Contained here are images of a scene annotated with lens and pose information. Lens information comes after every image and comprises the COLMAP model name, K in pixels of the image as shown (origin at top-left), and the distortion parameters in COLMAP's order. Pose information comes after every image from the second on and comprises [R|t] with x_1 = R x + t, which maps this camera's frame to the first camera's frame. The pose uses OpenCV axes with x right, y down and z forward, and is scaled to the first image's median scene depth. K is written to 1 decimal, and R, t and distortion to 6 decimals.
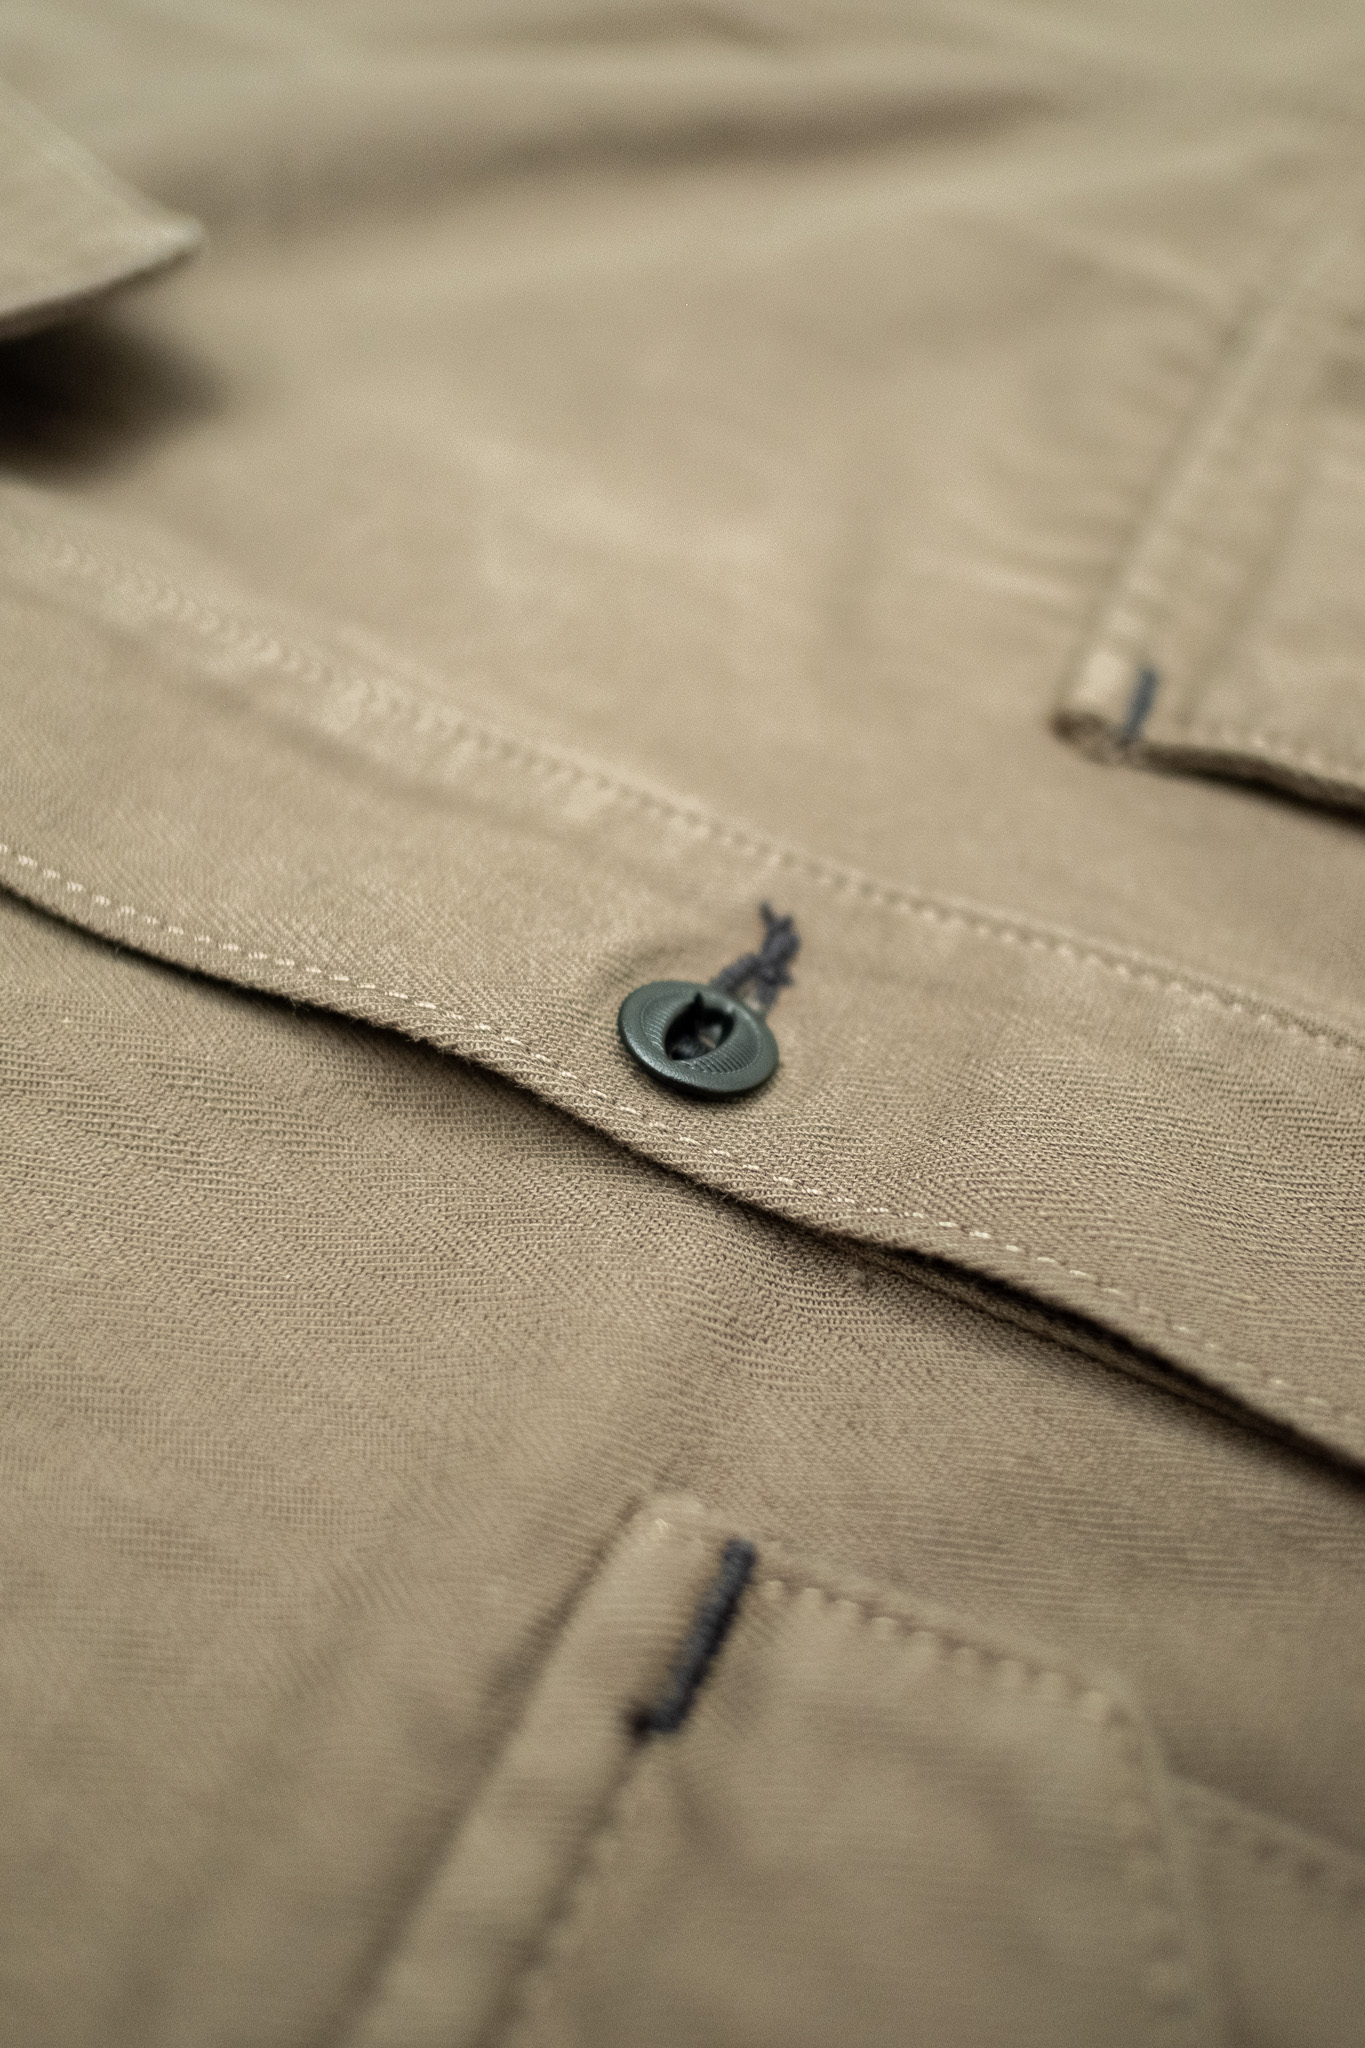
lens RADIAL K [[1650.6, 0, 682.7], [0, 1650.6, 1039.1], [0, 0, 1]] dist [0.005235, -0.015014]
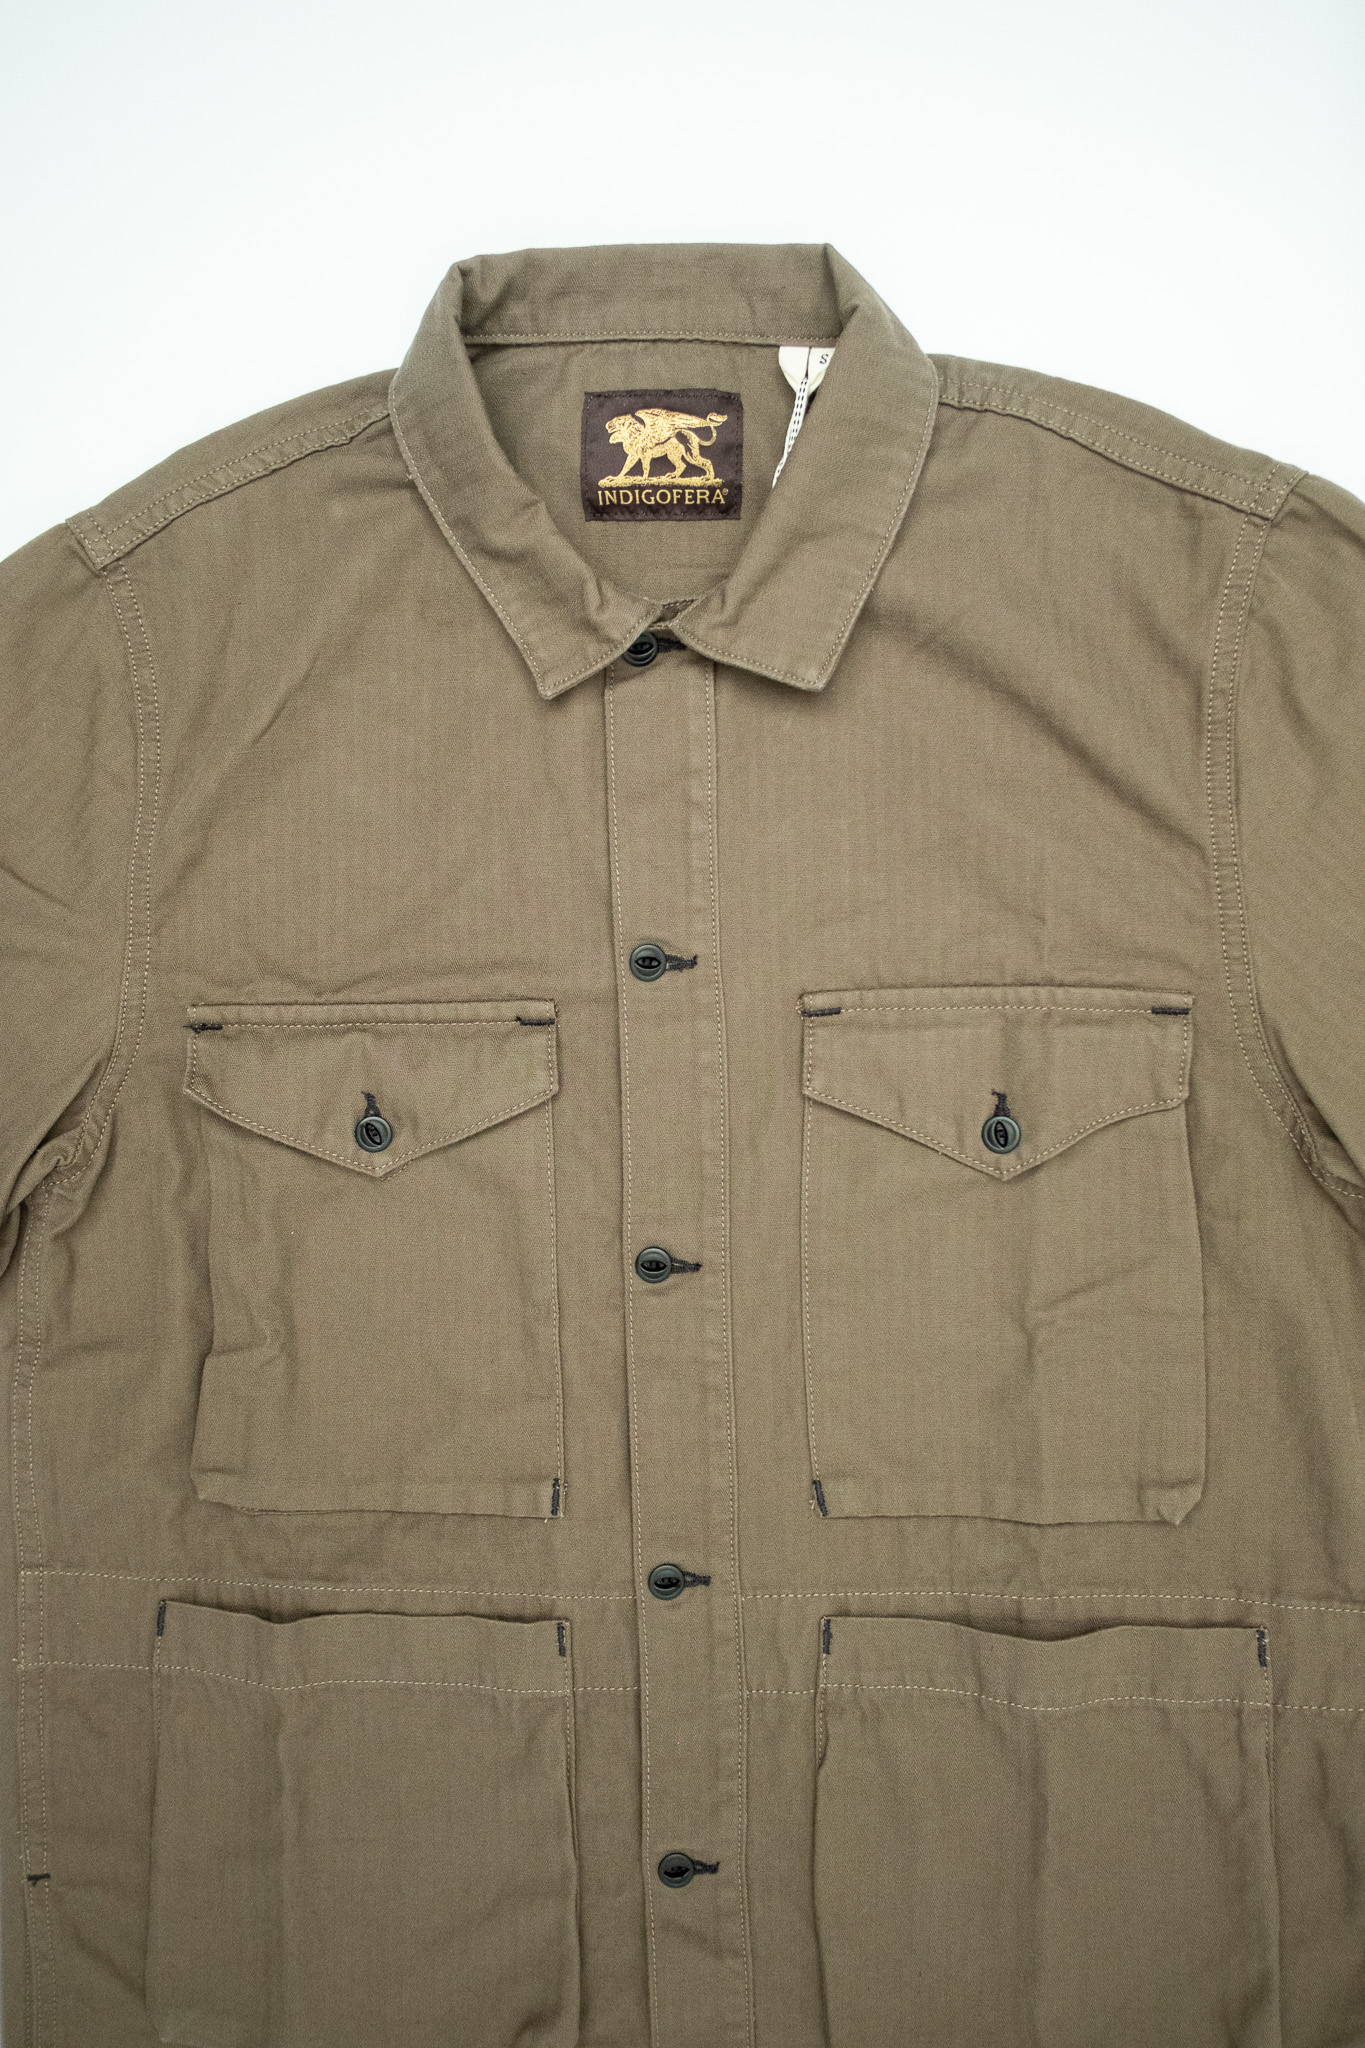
lens RADIAL K [[1650.6, 0, 690.1], [0, 1650.6, 1031.7], [0, 0, 1]] dist [0.005235, -0.015014]
pose [[0.457407, 0.888573, -0.034893, 0.383749], [-0.612893, 0.343441, 0.711626, -3.178287], [0.644315, -0.304117, 0.701692, -2.116752]]
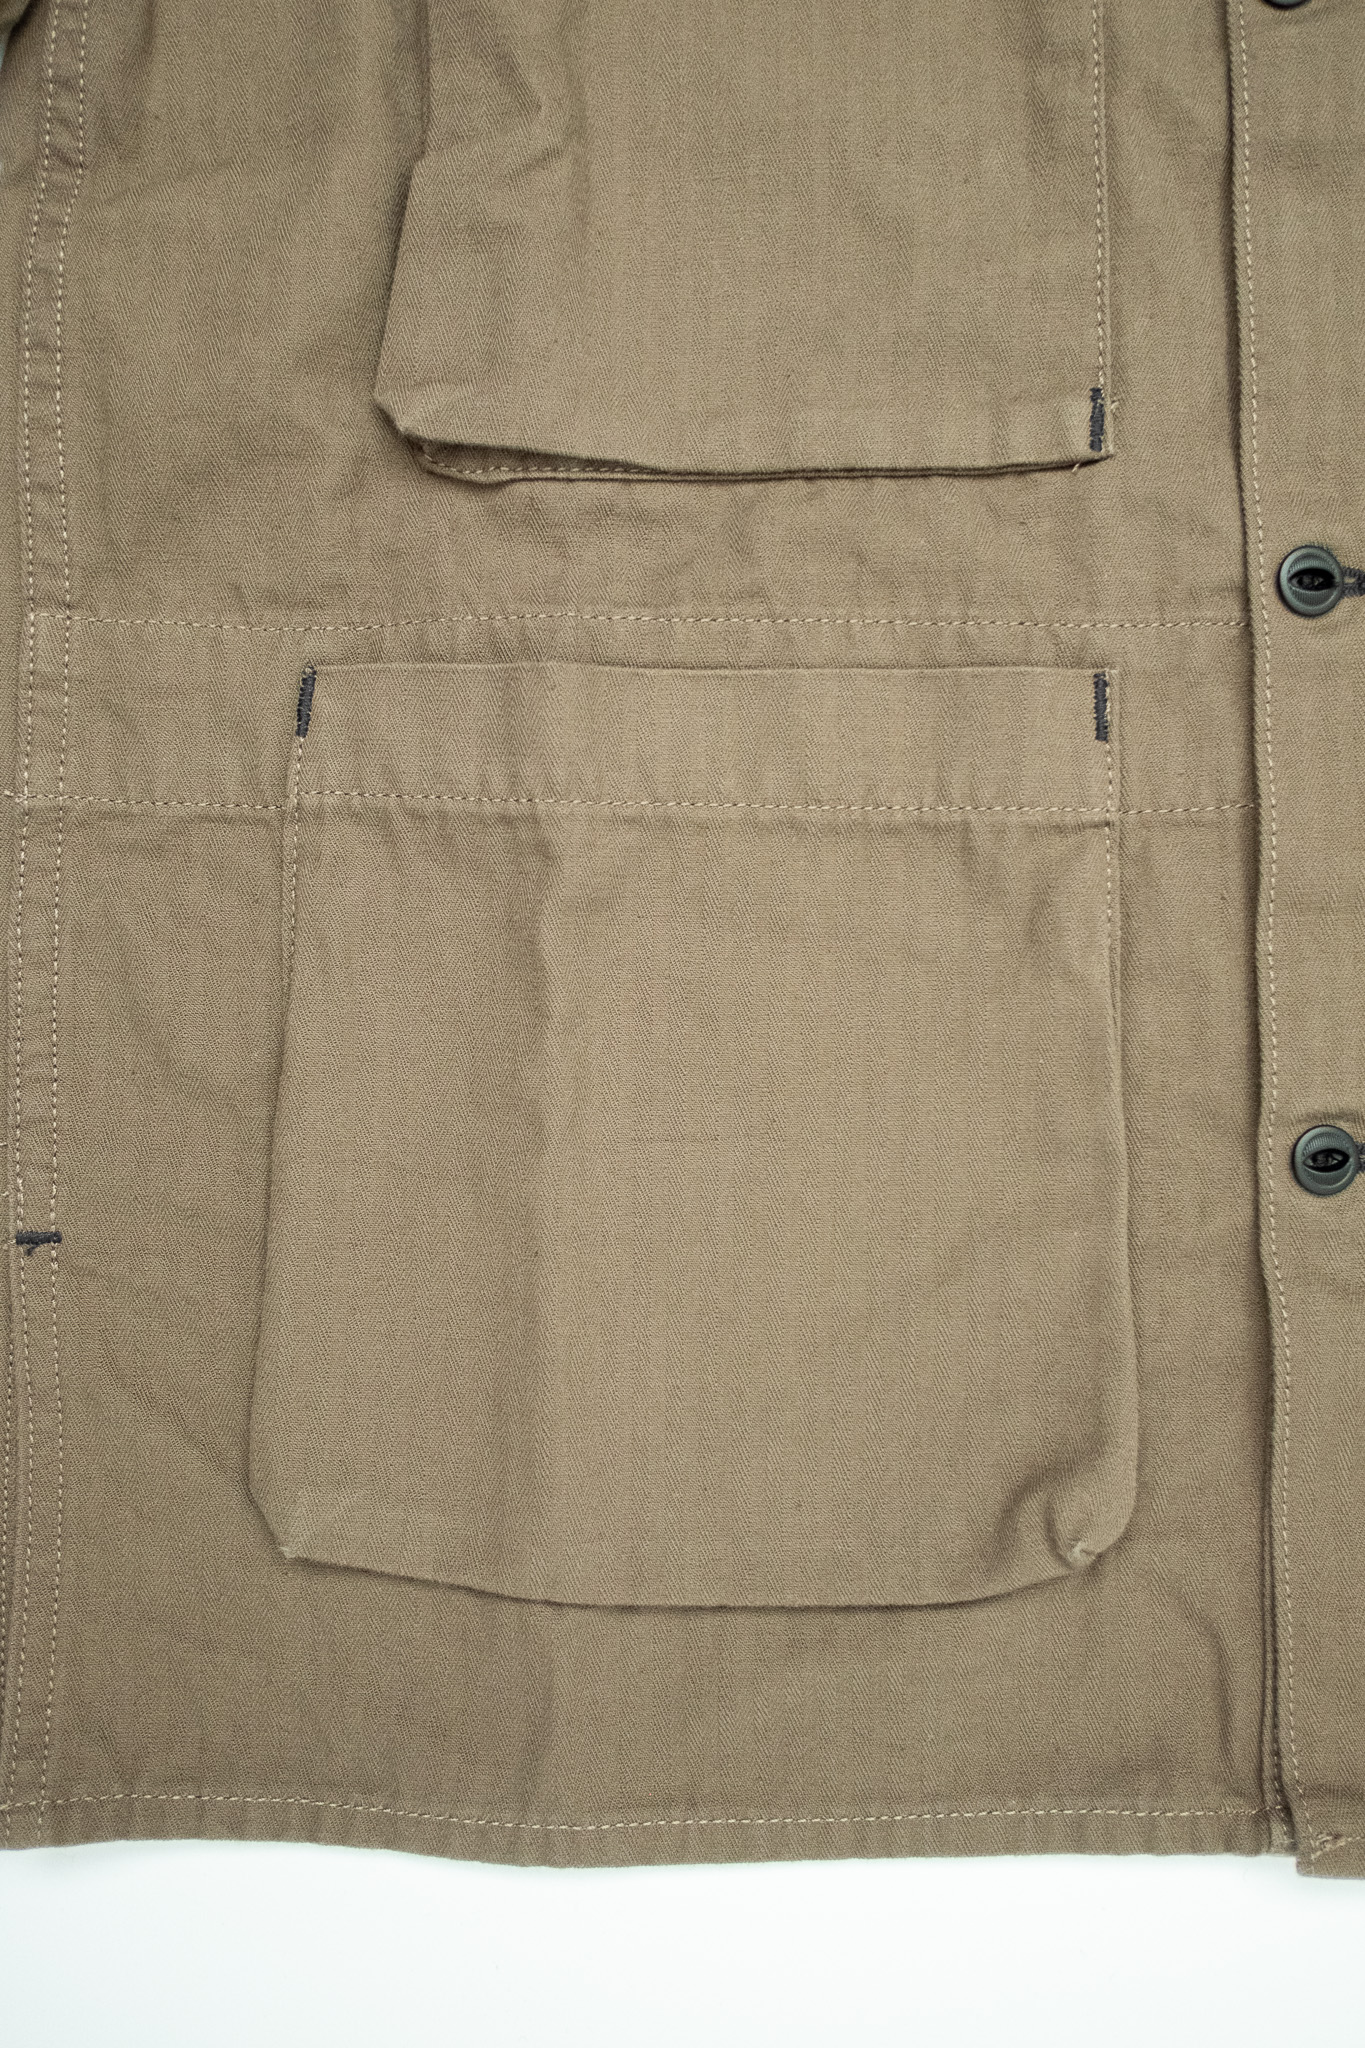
lens RADIAL K [[1650.6, 0, 688.2], [0, 1650.6, 1017.6], [0, 0, 1]] dist [0.005235, -0.015014]
pose [[0.457487, 0.886267, -0.072360, 1.865053], [-0.658797, 0.392471, 0.641835, -0.053507], [0.597237, -0.245960, 0.763421, -1.918240]]
